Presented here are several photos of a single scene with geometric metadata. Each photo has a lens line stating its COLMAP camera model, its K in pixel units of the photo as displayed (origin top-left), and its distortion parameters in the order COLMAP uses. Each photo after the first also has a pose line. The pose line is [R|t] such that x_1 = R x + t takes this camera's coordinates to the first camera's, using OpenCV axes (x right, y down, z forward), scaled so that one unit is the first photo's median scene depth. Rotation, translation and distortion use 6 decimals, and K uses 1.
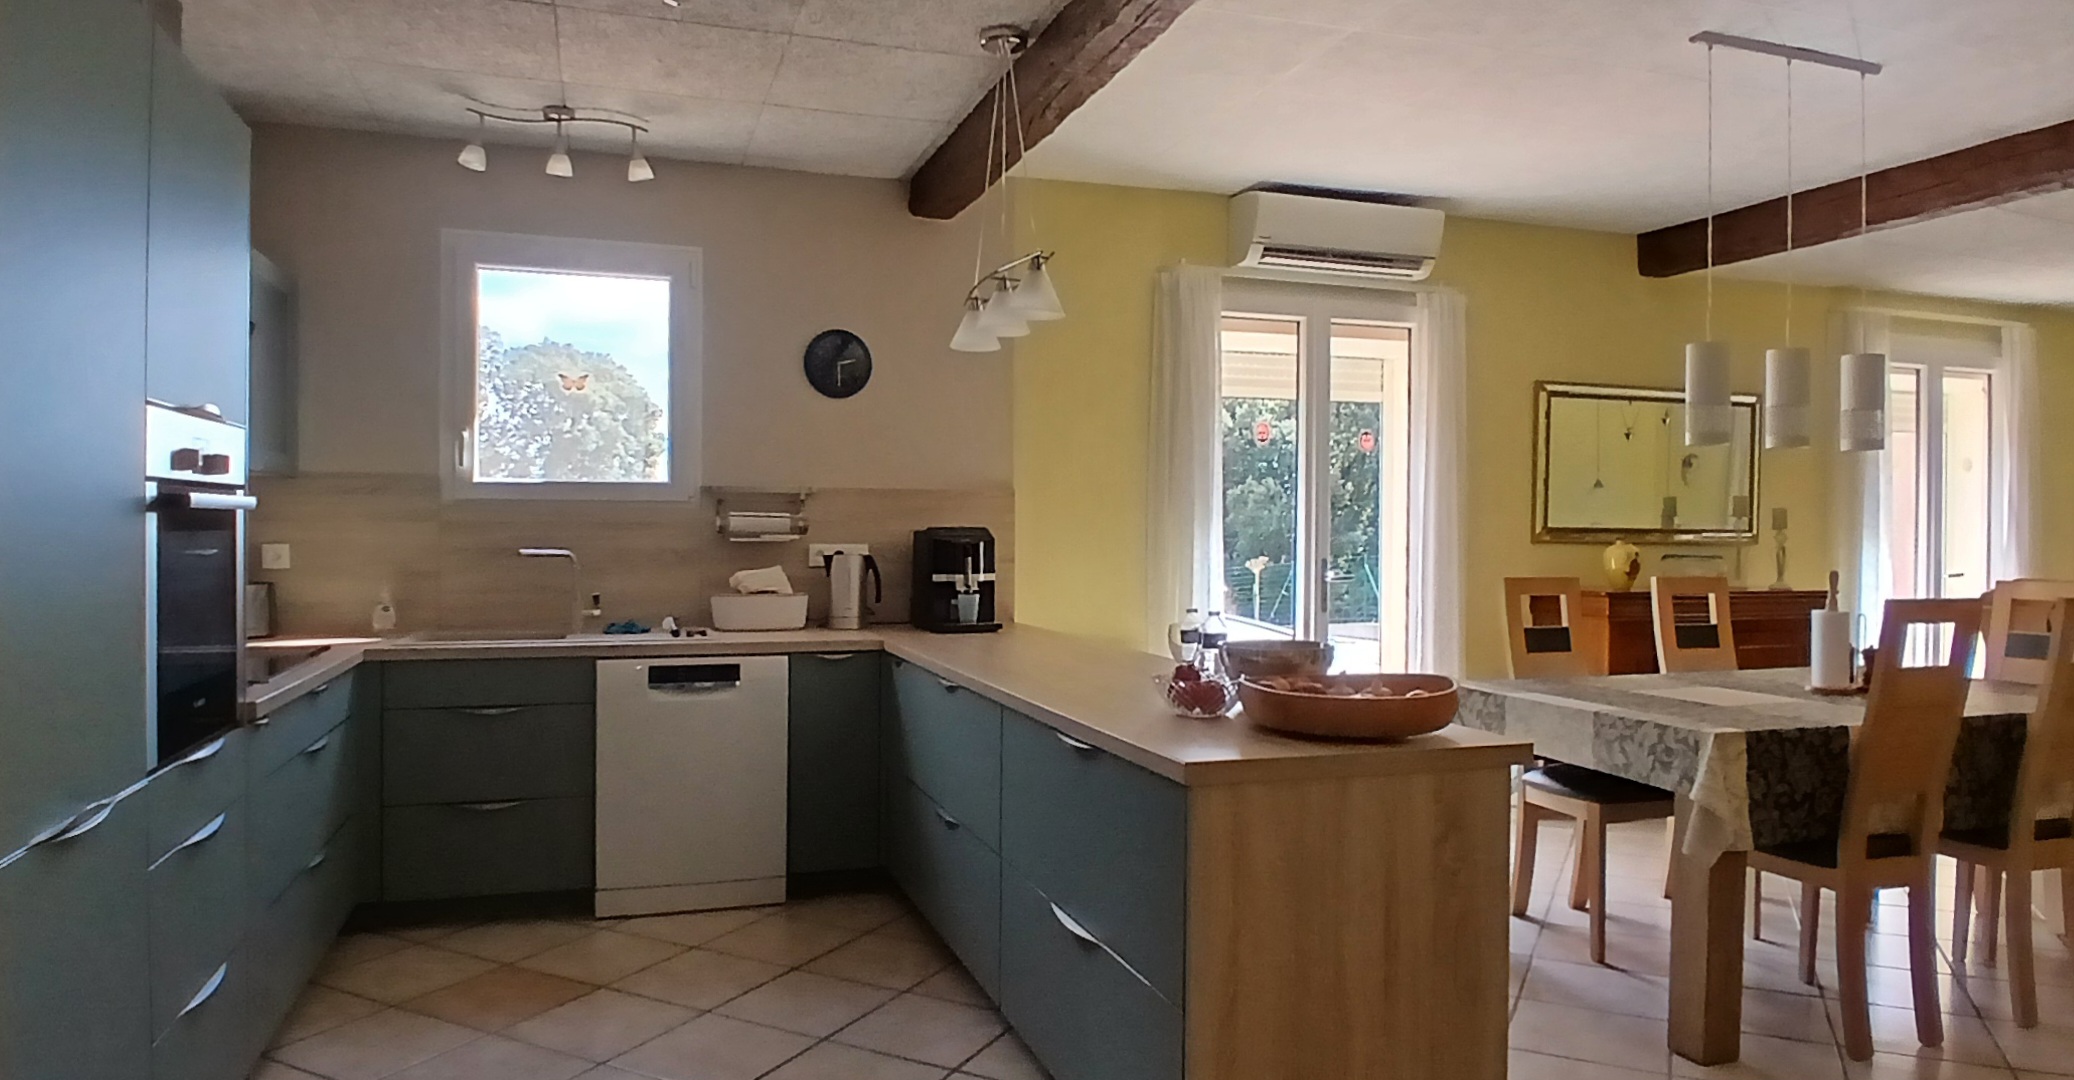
lens RADIAL K [[1372.0, 0, 1052.7], [0, 1372.0, 529.2], [0, 0, 1]] dist [0.001716, -0.040971]
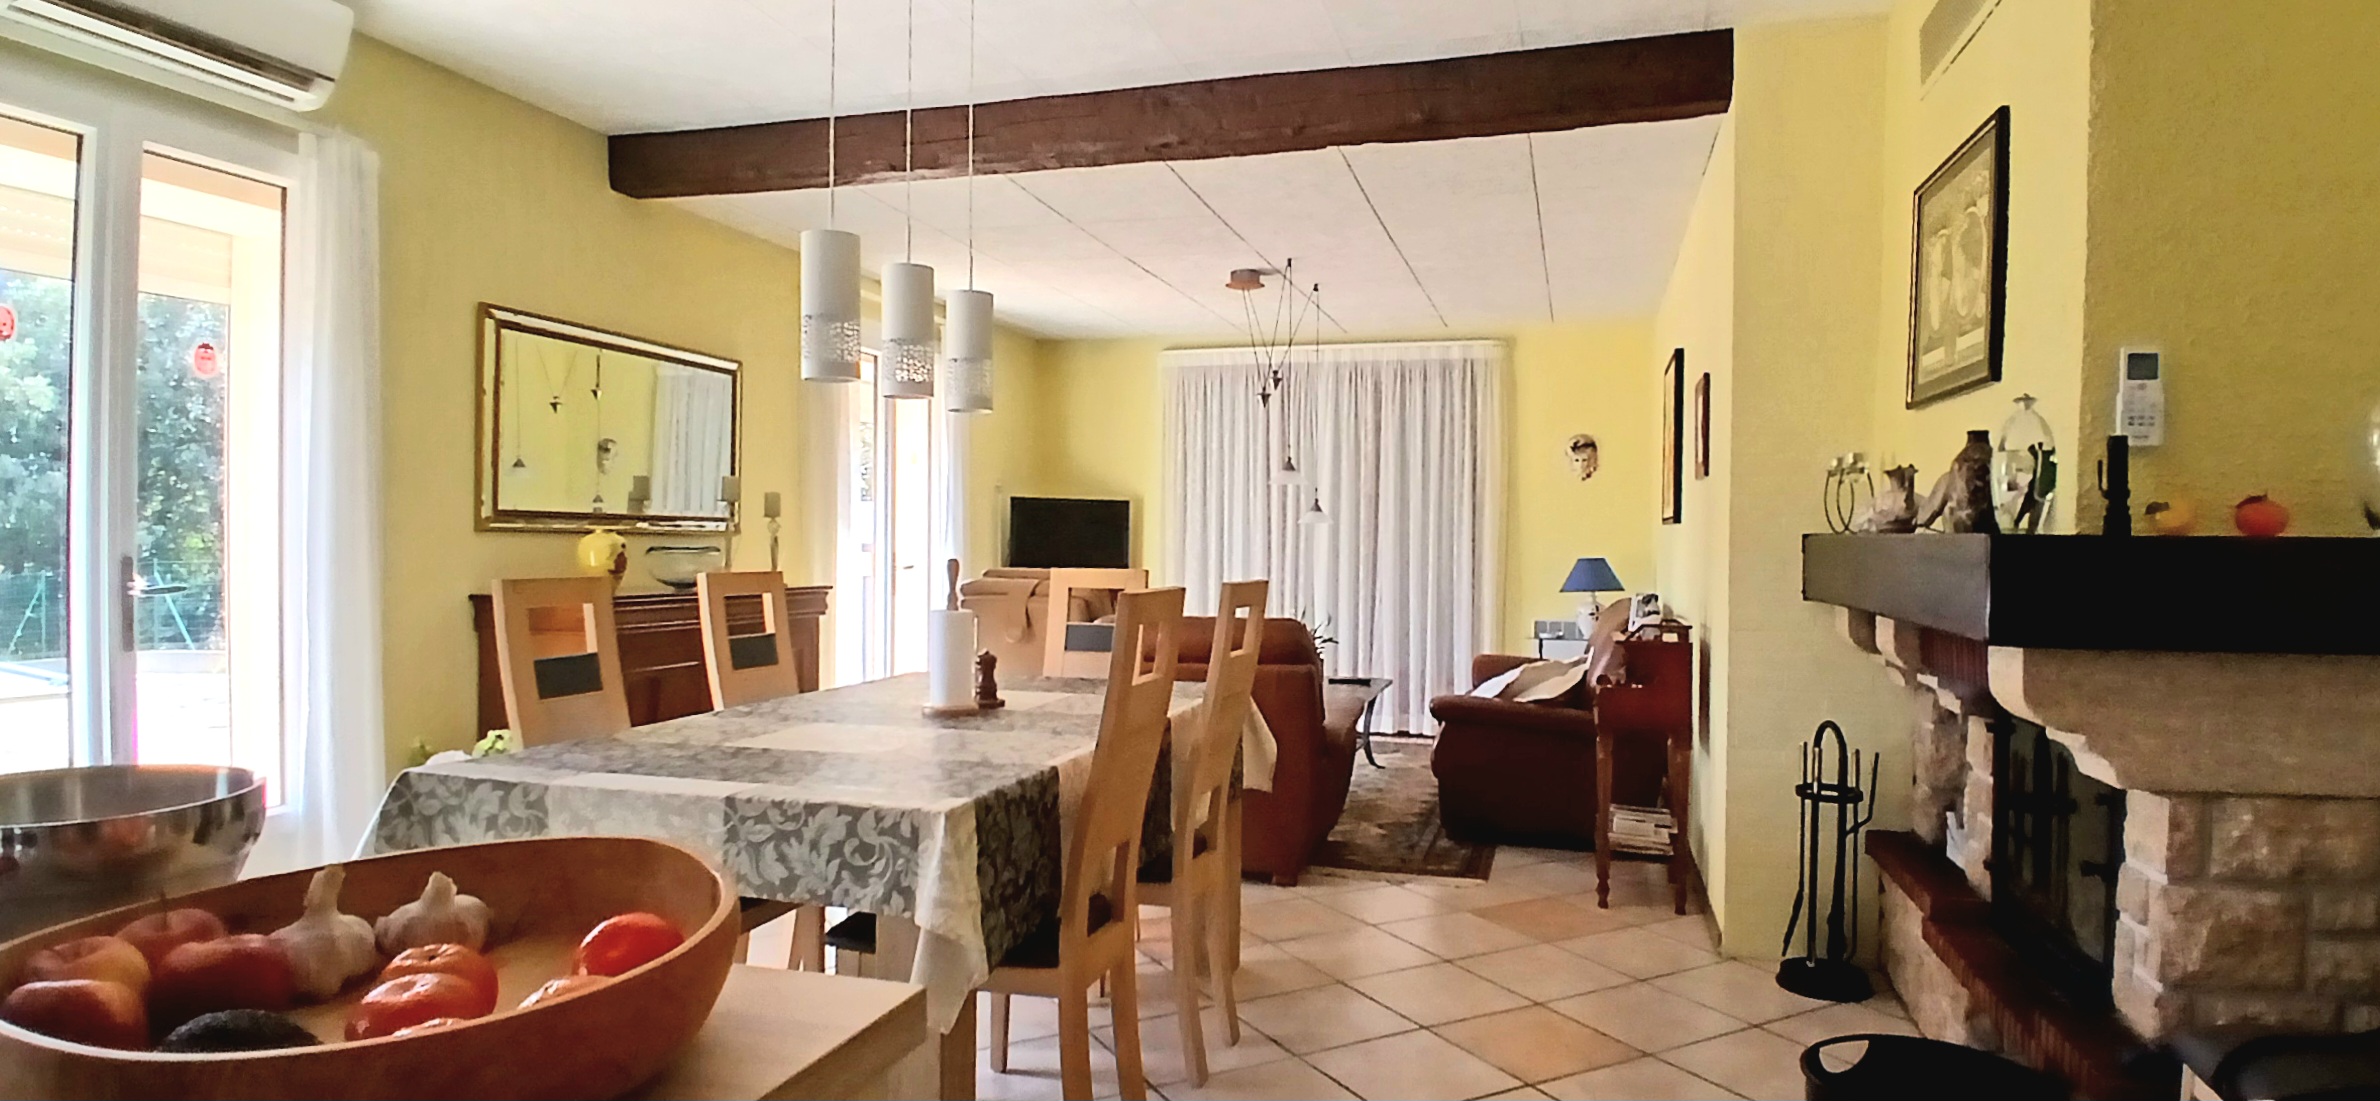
lens RADIAL K [[1268.1, 0, 1215.6], [0, 1268.1, 551.1], [0, 0, 1]] dist [-0.025058, -0.018882]
pose [[0.579825, -0.008989, 0.814691, 0.054132], [-0.002182, 0.999918, 0.012586, 0.013529], [-0.814738, -0.009075, 0.579758, 0.381512]]
